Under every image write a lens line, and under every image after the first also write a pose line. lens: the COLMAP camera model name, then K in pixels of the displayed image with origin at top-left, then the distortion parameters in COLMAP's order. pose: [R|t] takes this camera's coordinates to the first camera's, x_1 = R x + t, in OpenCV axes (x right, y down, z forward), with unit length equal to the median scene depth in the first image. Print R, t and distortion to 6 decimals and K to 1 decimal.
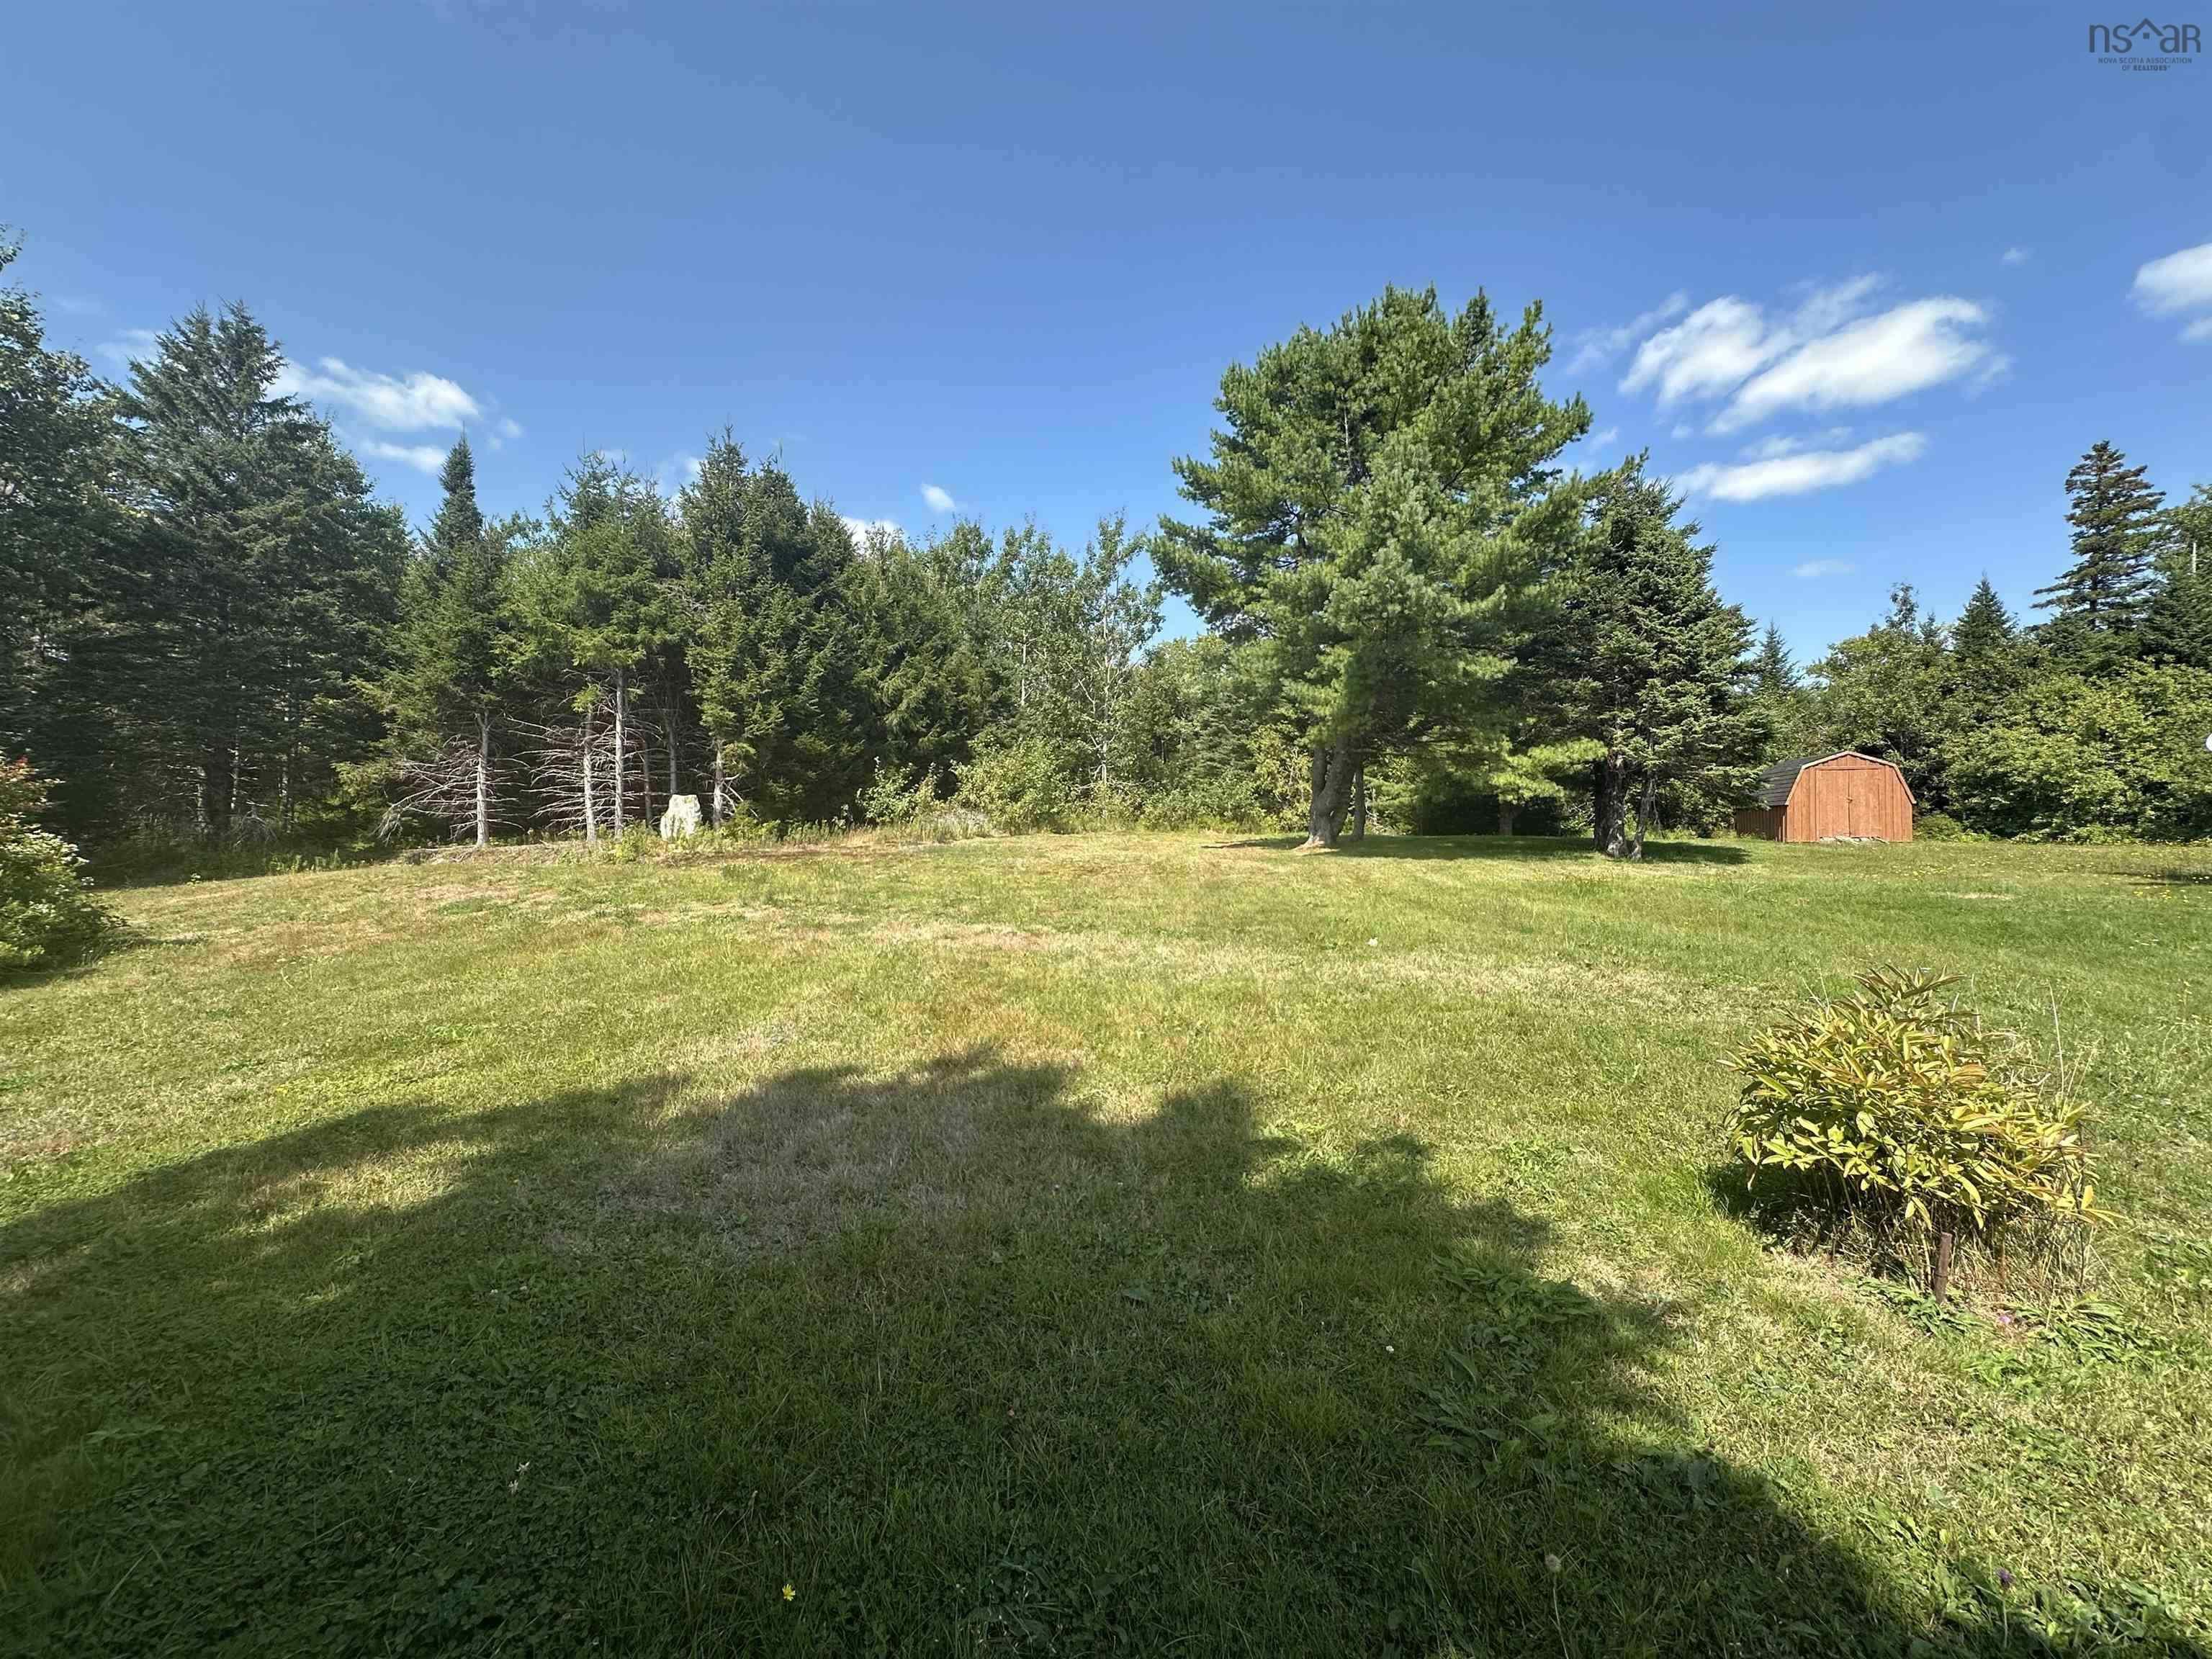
lens RADIAL K [[887.2, 0, 1097.2], [0, 887.2, 830.9], [0, 0, 1]] dist [-0.005719, 0.001426]
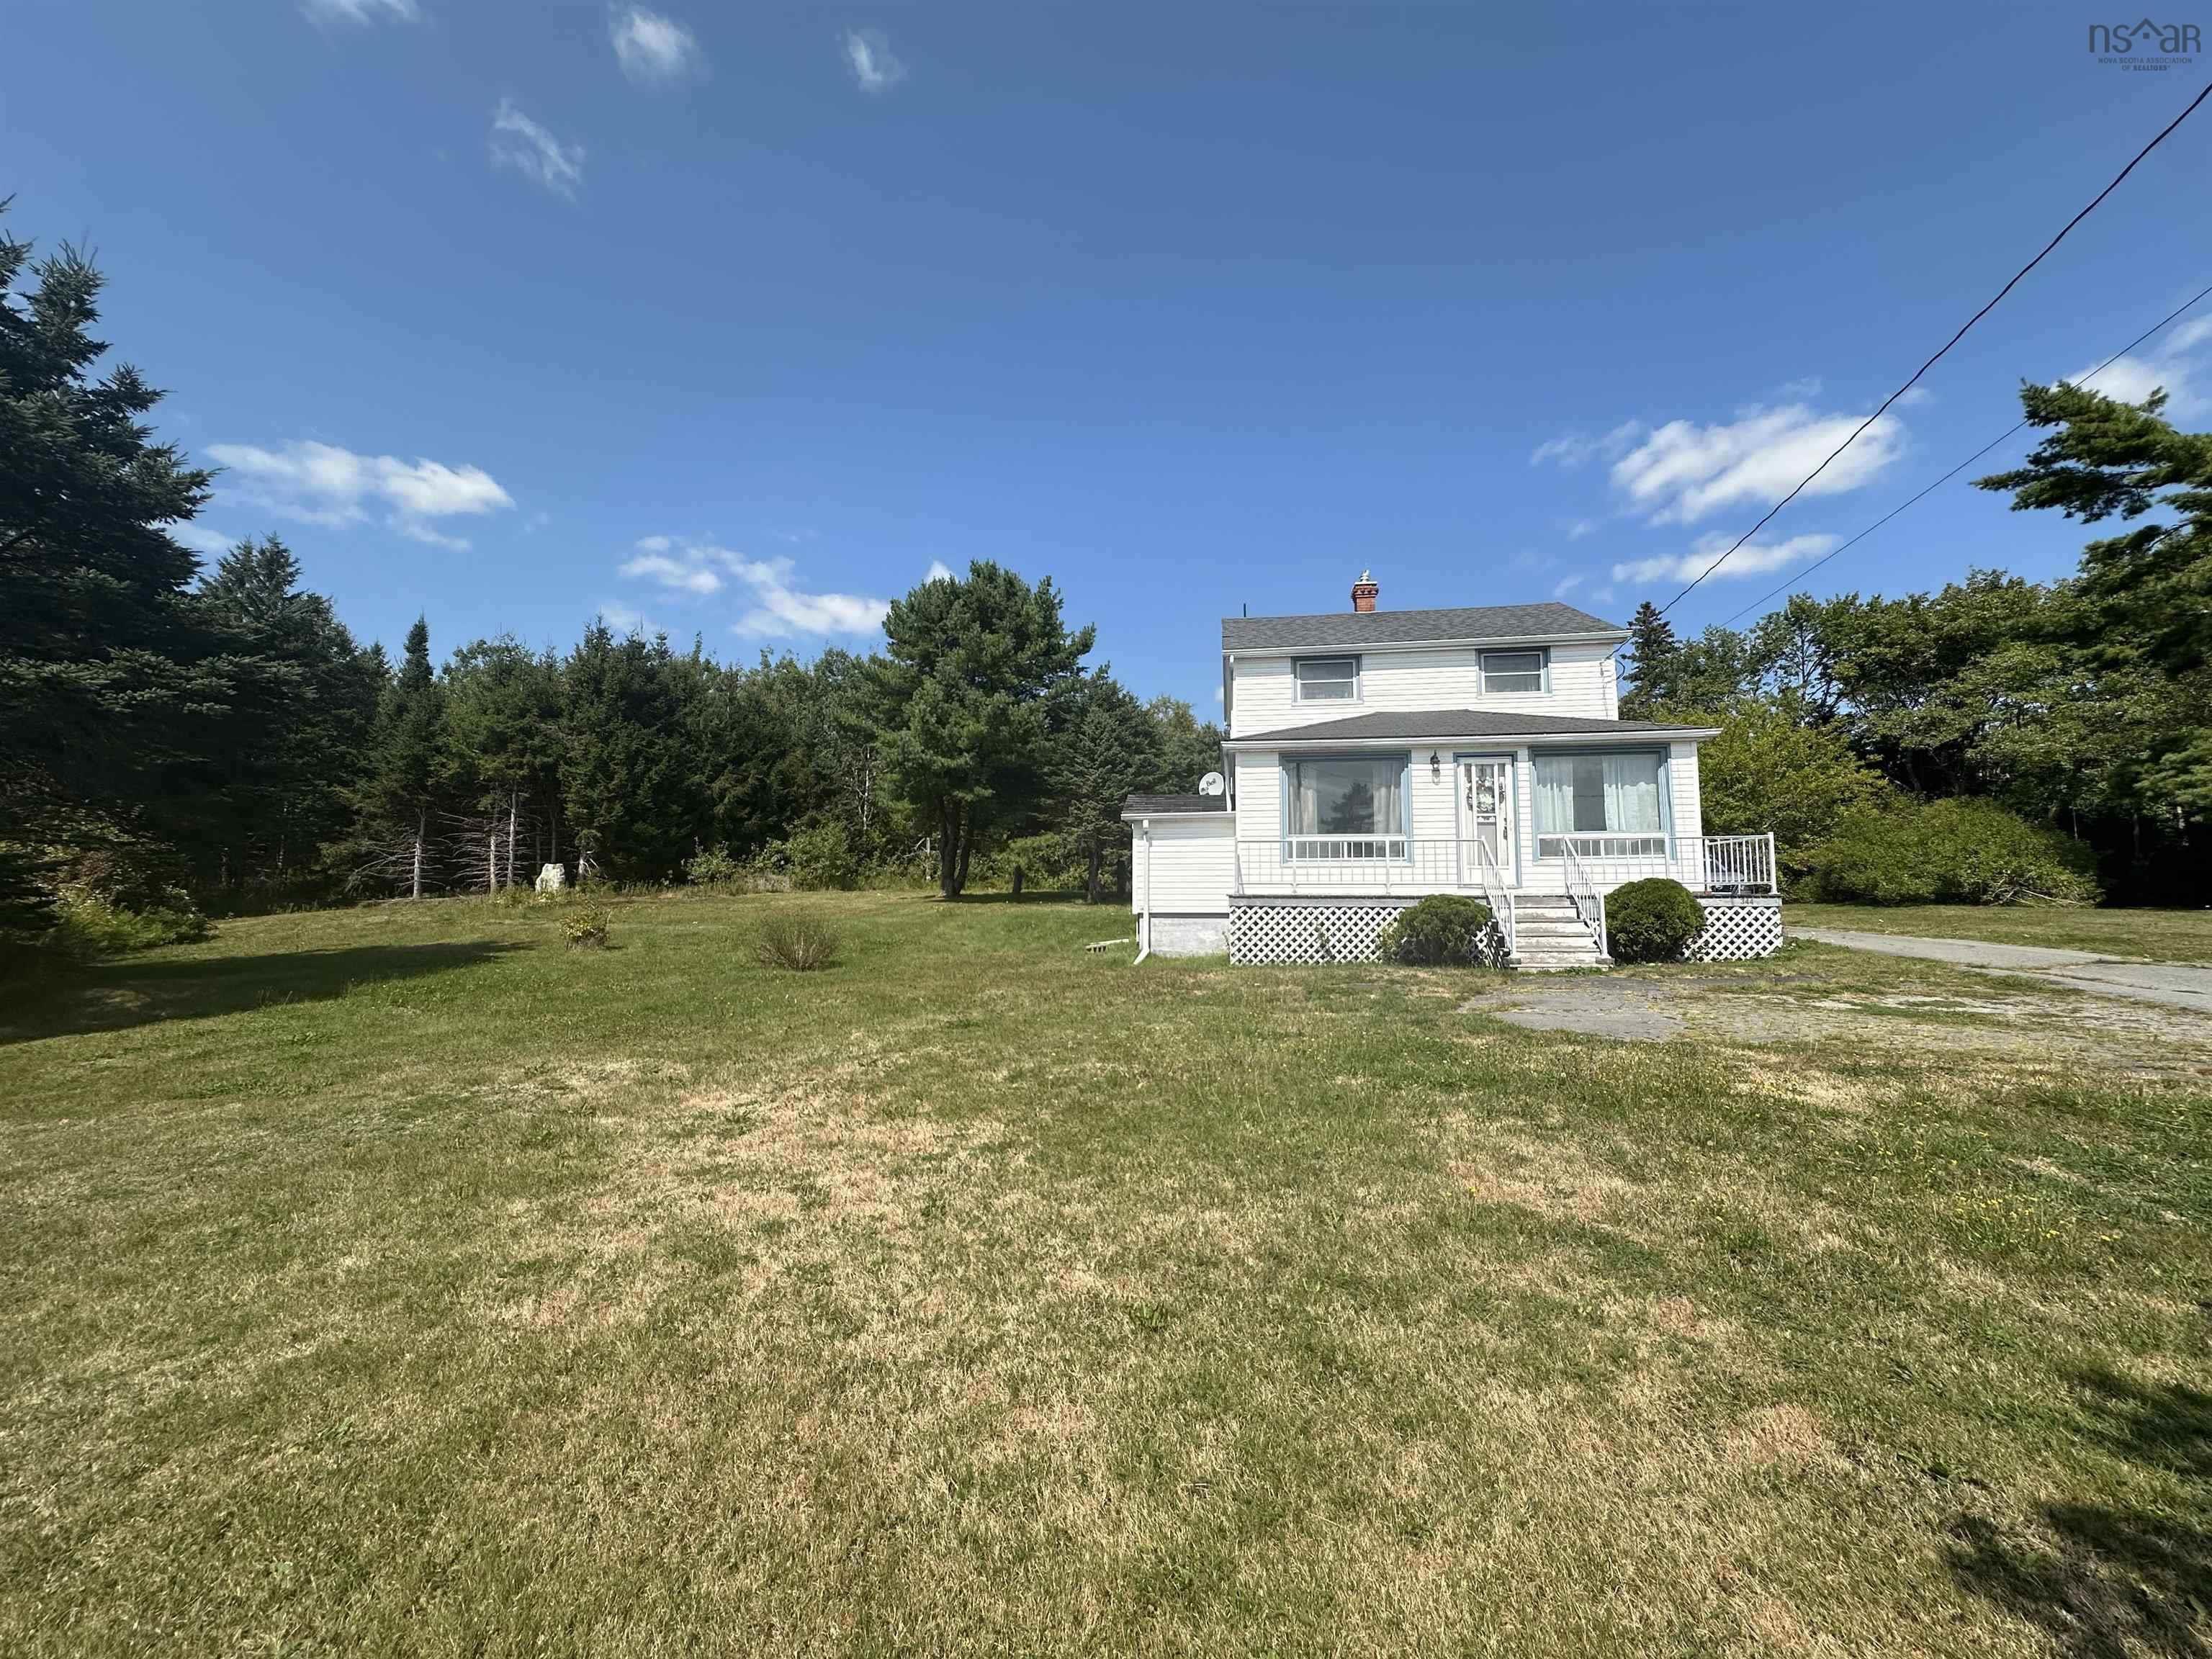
lens RADIAL K [[887.2, 0, 1096.9], [0, 887.2, 827.6], [0, 0, 1]] dist [-0.005719, 0.001426]
pose [[0.999900, 0.000483, 0.014120, 0.441745], [0.000571, 0.997218, -0.074542, 0.010848], [-0.014116, 0.074542, 0.997118, -0.522035]]
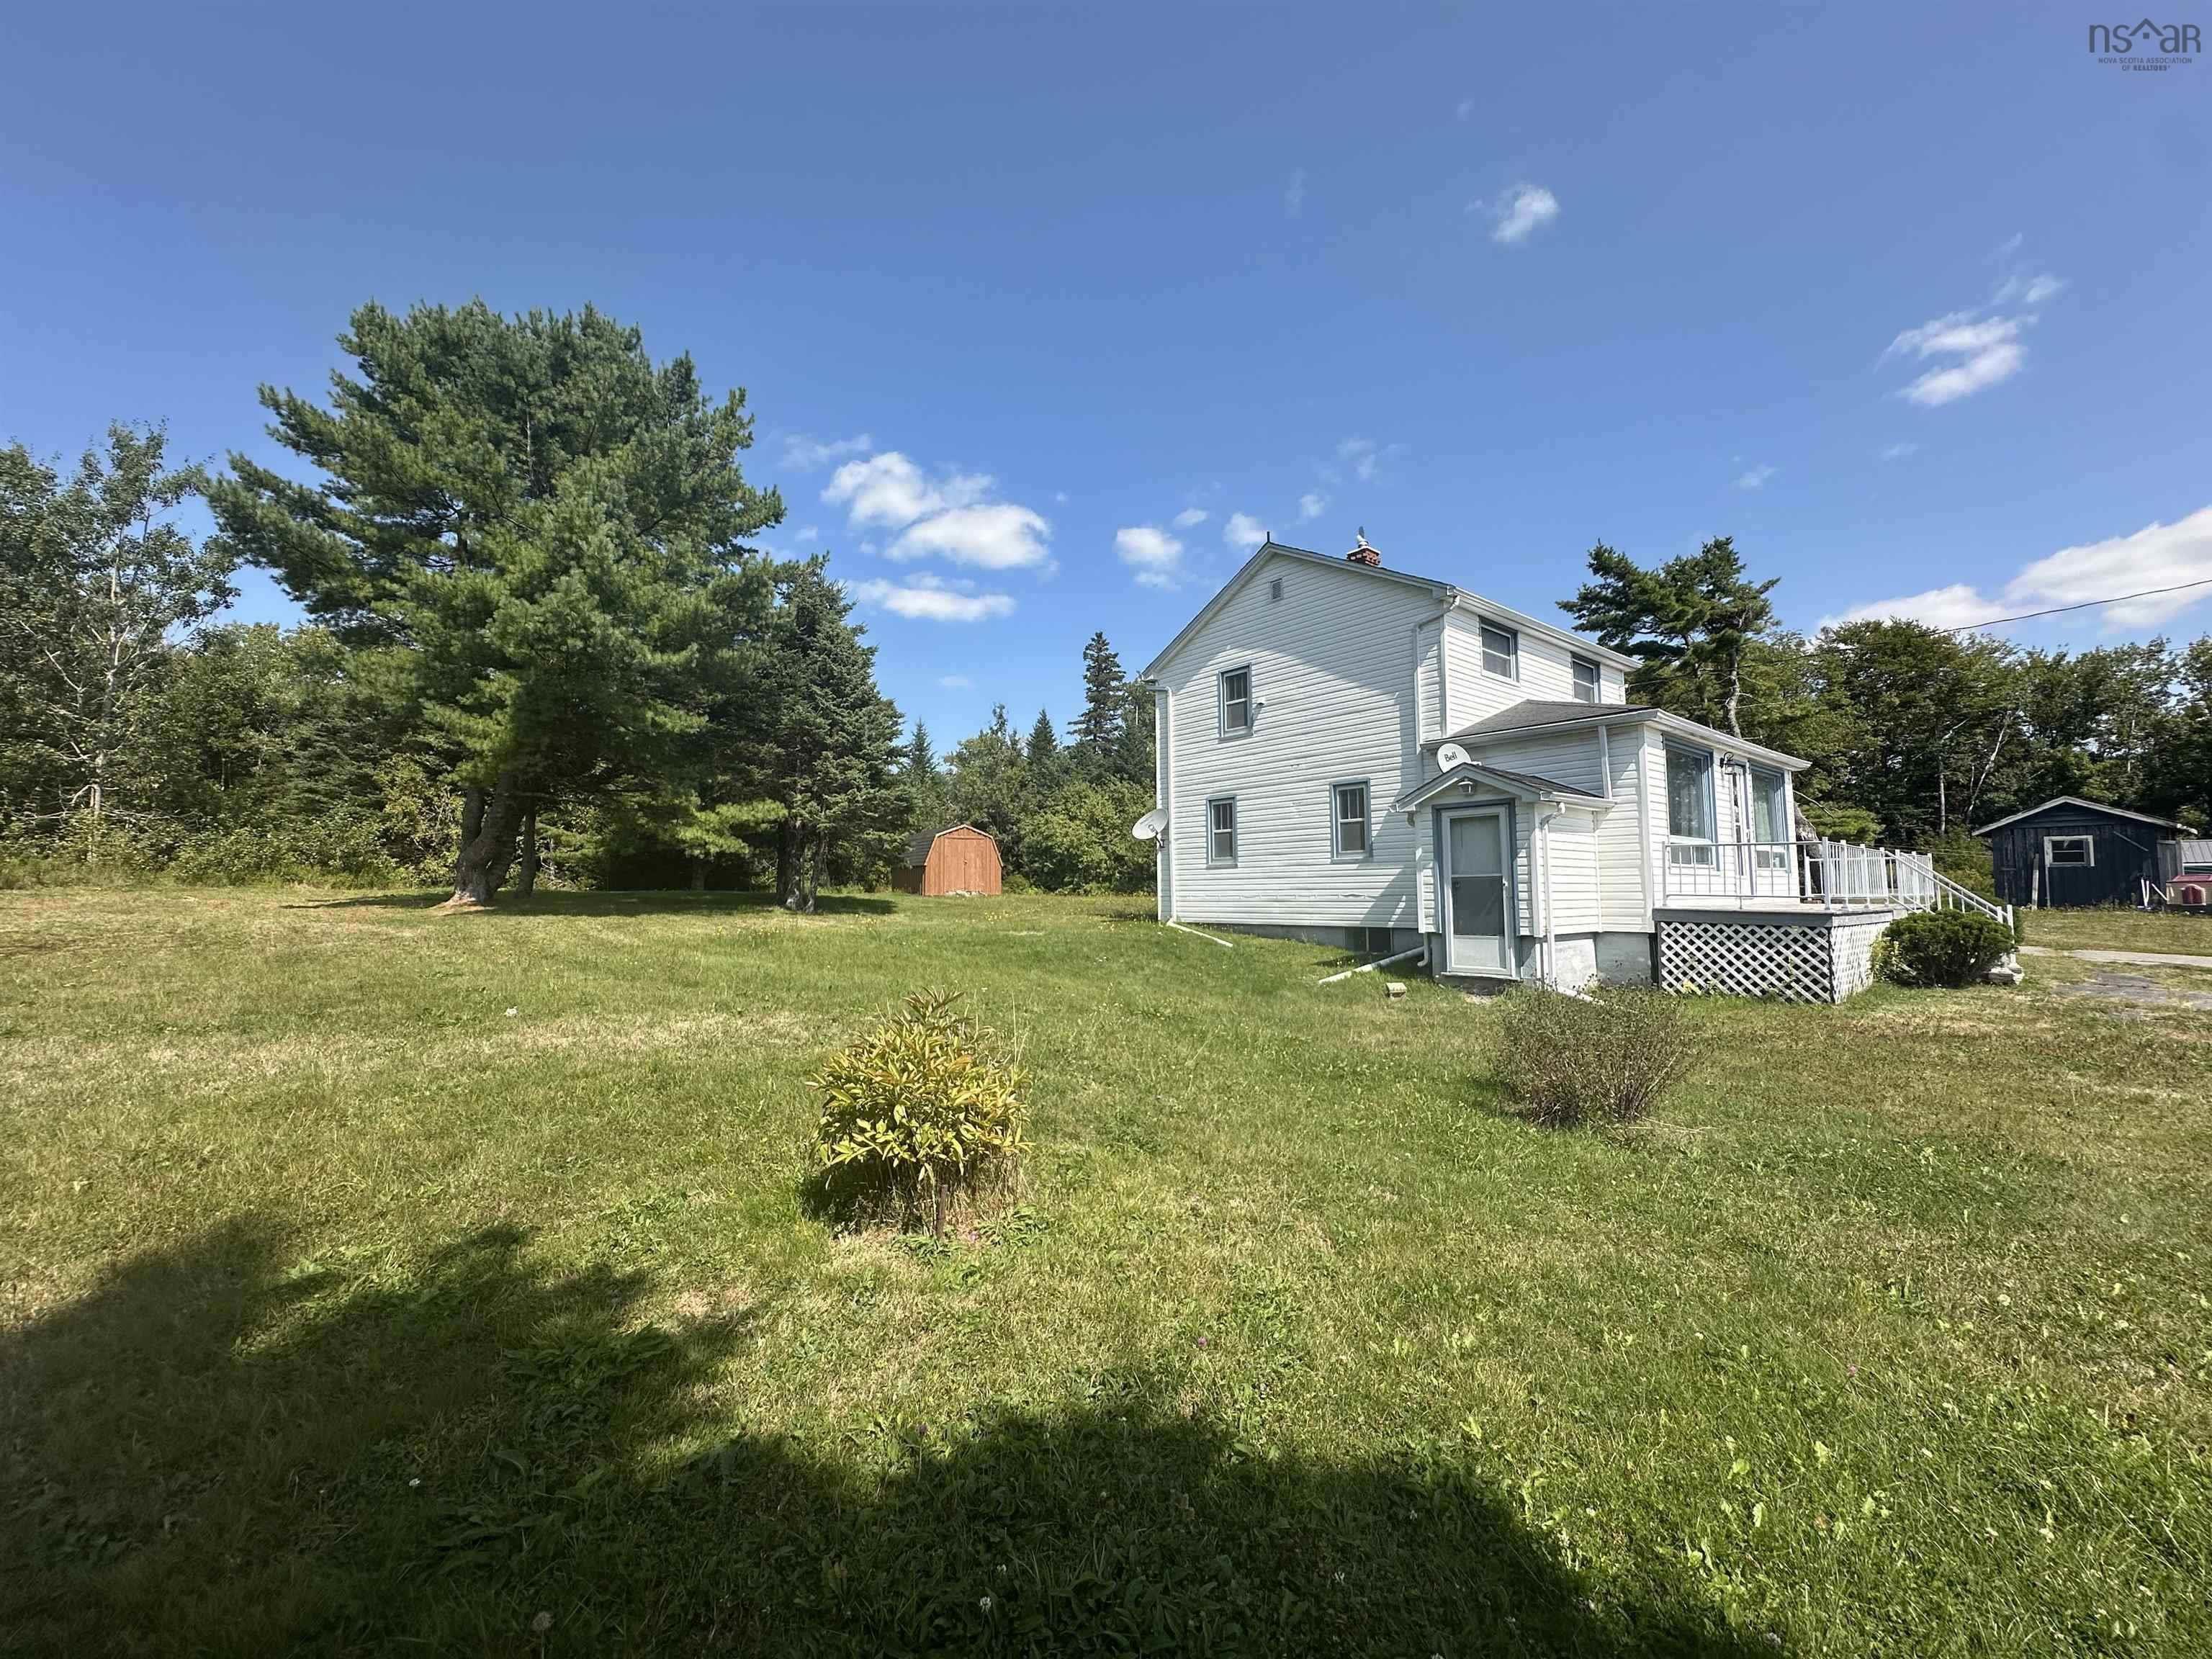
lens RADIAL K [[887.2, 0, 1112.7], [0, 887.2, 827.7], [0, 0, 1]] dist [-0.005719, 0.001426]
pose [[0.650804, 0.051277, 0.757512, 0.007227], [-0.001311, 0.997791, -0.066415, 0.000202], [-0.759244, 0.042230, 0.649434, -0.008734]]
